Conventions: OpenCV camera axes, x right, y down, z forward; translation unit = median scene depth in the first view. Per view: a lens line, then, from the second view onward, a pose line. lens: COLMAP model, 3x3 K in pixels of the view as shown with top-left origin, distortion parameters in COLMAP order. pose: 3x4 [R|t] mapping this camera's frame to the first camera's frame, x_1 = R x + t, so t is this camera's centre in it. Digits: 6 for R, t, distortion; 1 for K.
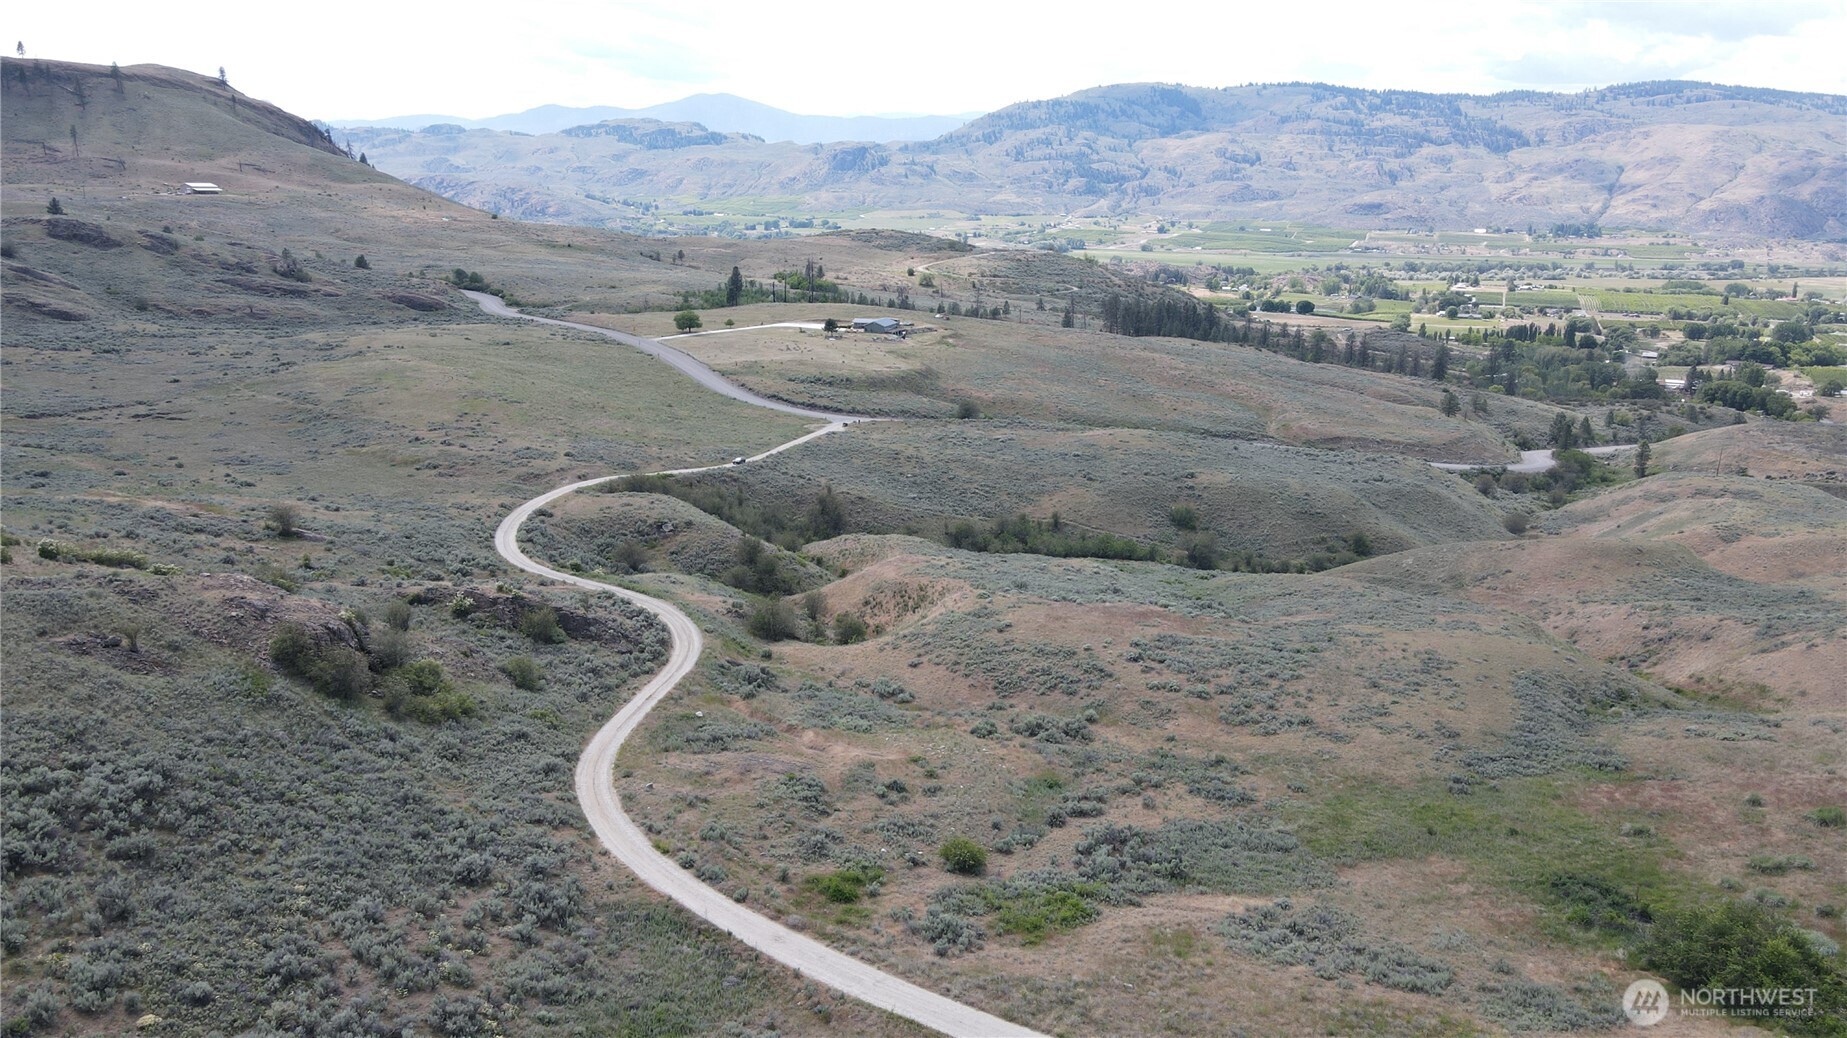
lens RADIAL K [[1371.4, 0, 922.7], [0, 1371.4, 521.1], [0, 0, 1]] dist [0.001323, 0.029573]
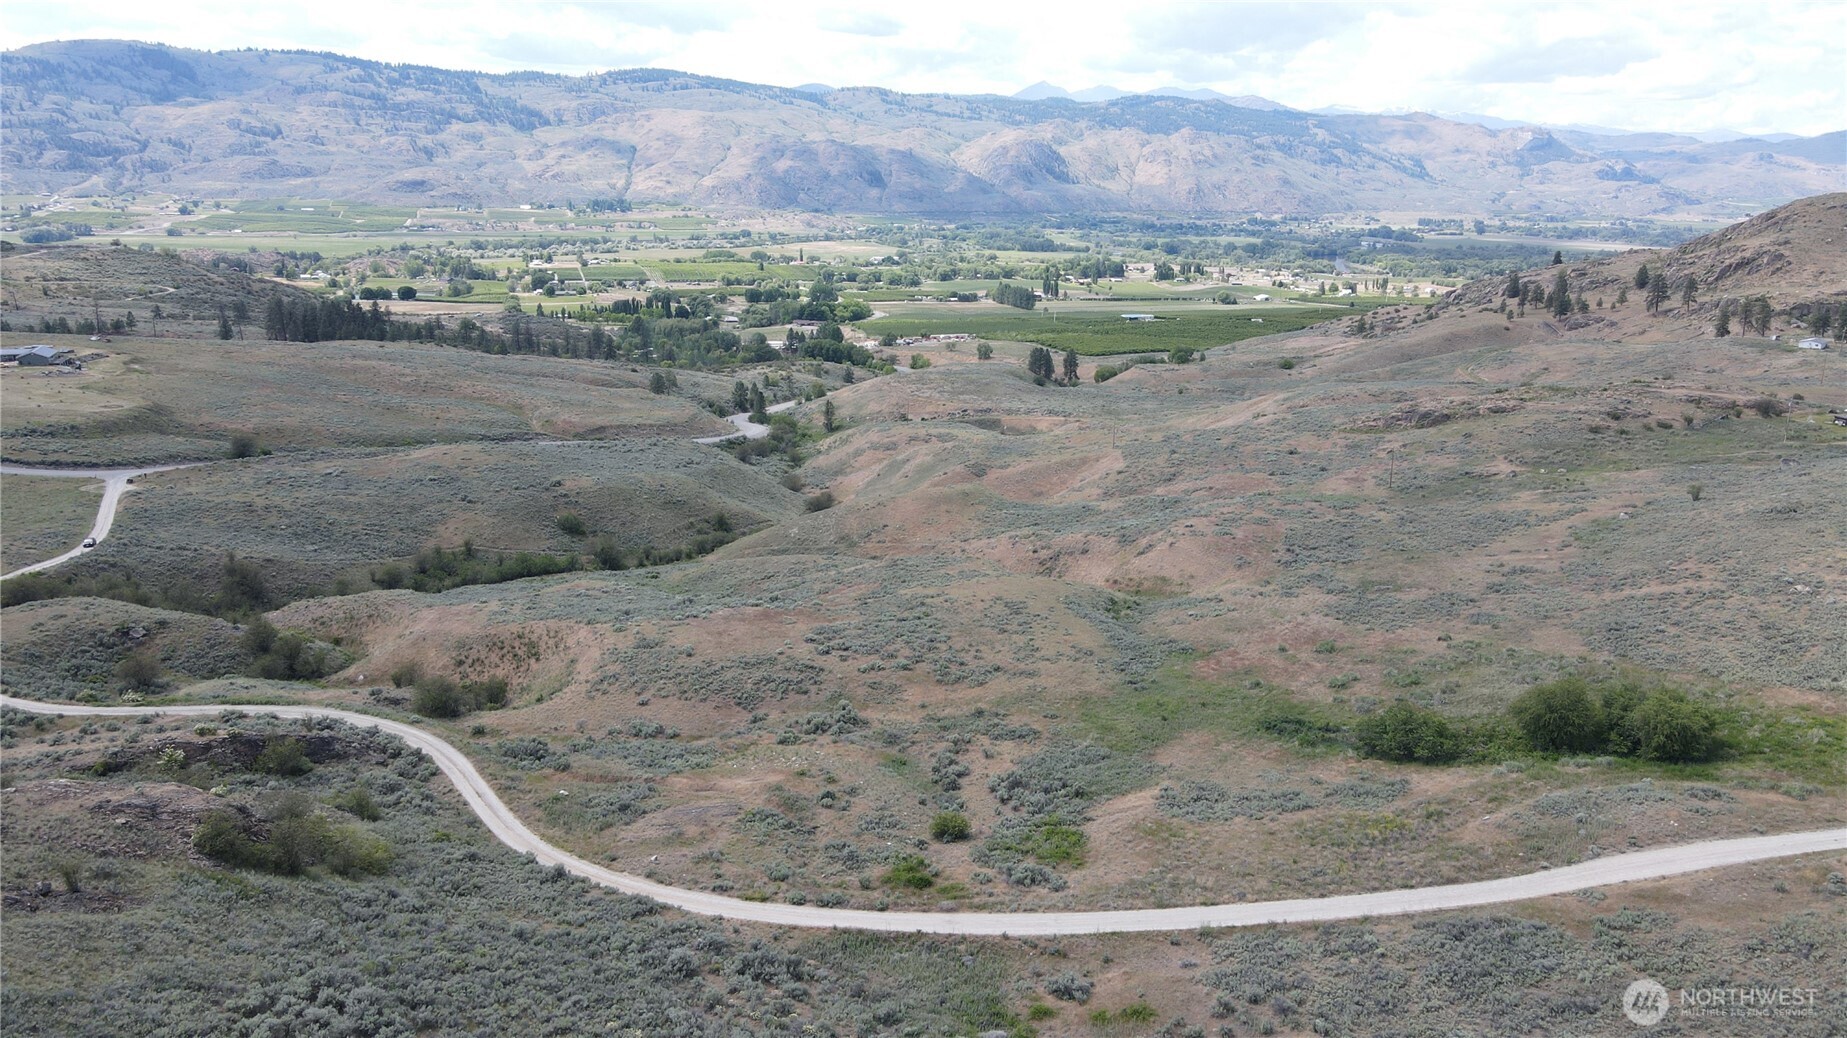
lens RADIAL K [[1371.4, 0, 927.5], [0, 1371.4, 512.7], [0, 0, 1]] dist [0.001323, 0.029573]
pose [[0.780640, -0.154203, 0.605659, -0.064207], [0.146178, 0.987254, 0.062947, -0.010615], [-0.607646, 0.039395, 0.793230, 0.002724]]
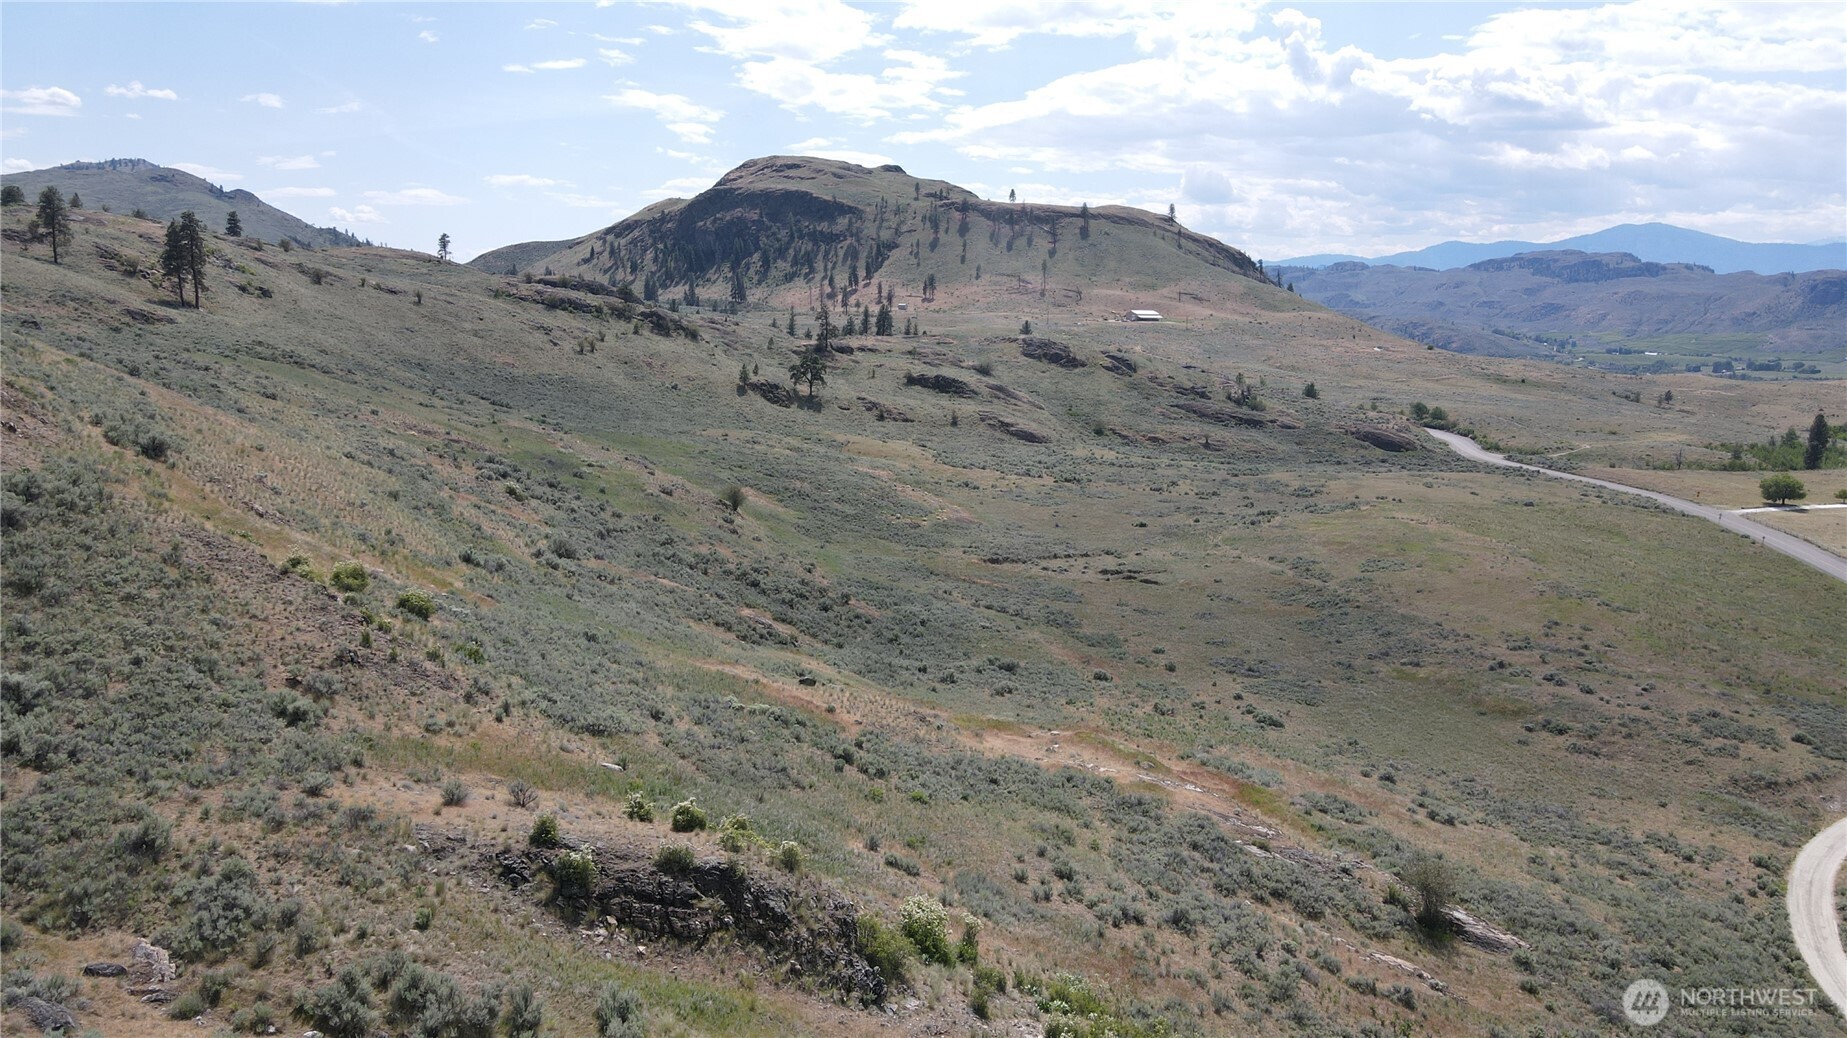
lens RADIAL K [[1371.4, 0, 914.4], [0, 1371.4, 511.4], [0, 0, 1]] dist [0.001323, 0.029573]
pose [[0.814272, 0.086052, -0.574070, -0.058254], [-0.144588, 0.987848, -0.057010, -0.013741], [0.562188, 0.129426, 0.816819, 0.080309]]
